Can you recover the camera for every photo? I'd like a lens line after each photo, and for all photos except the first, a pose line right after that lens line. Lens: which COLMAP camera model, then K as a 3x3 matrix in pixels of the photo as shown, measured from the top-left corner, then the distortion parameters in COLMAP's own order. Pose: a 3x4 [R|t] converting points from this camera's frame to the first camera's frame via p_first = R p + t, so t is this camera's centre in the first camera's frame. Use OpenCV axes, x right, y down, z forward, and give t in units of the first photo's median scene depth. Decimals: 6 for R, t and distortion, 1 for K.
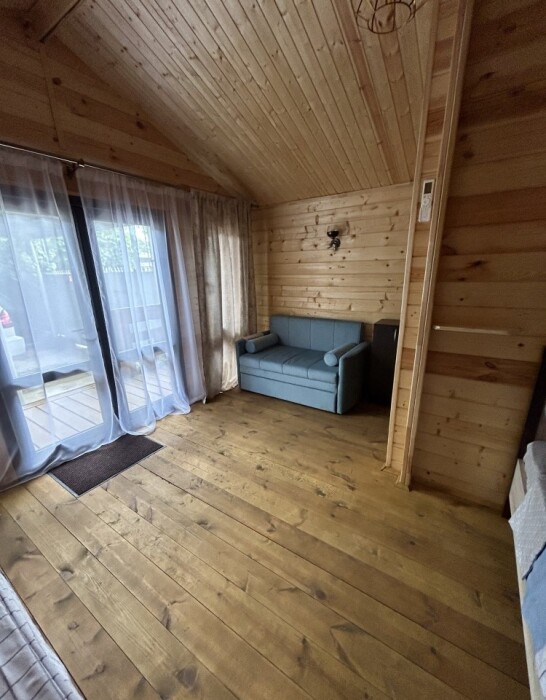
lens RADIAL K [[296.4, 0, 273.5], [0, 296.4, 361.3], [0, 0, 1]] dist [-0.001093, 0.000541]
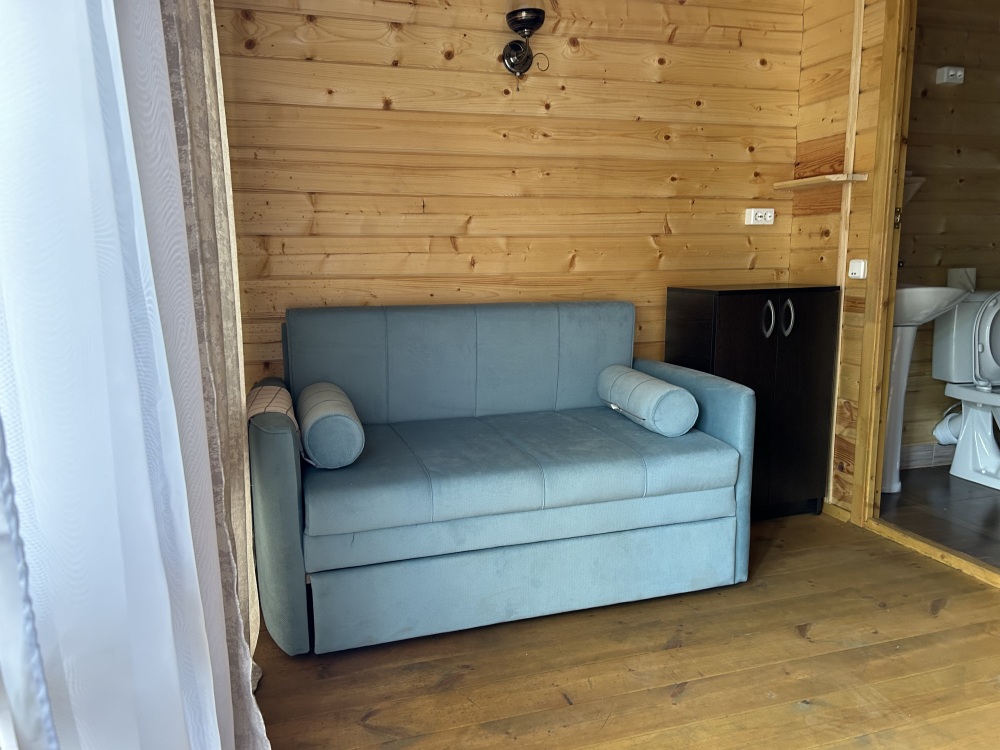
lens RADIAL K [[786.5, 0, 500.0], [0, 786.5, 375.0], [0, 0, 1]] dist [0.013746, 0.004427]
pose [[0.615908, -0.106331, 0.780609, -0.681545], [0.231358, 0.971573, -0.050201, -0.058874], [-0.753081, 0.211519, 0.623000, 0.826771]]
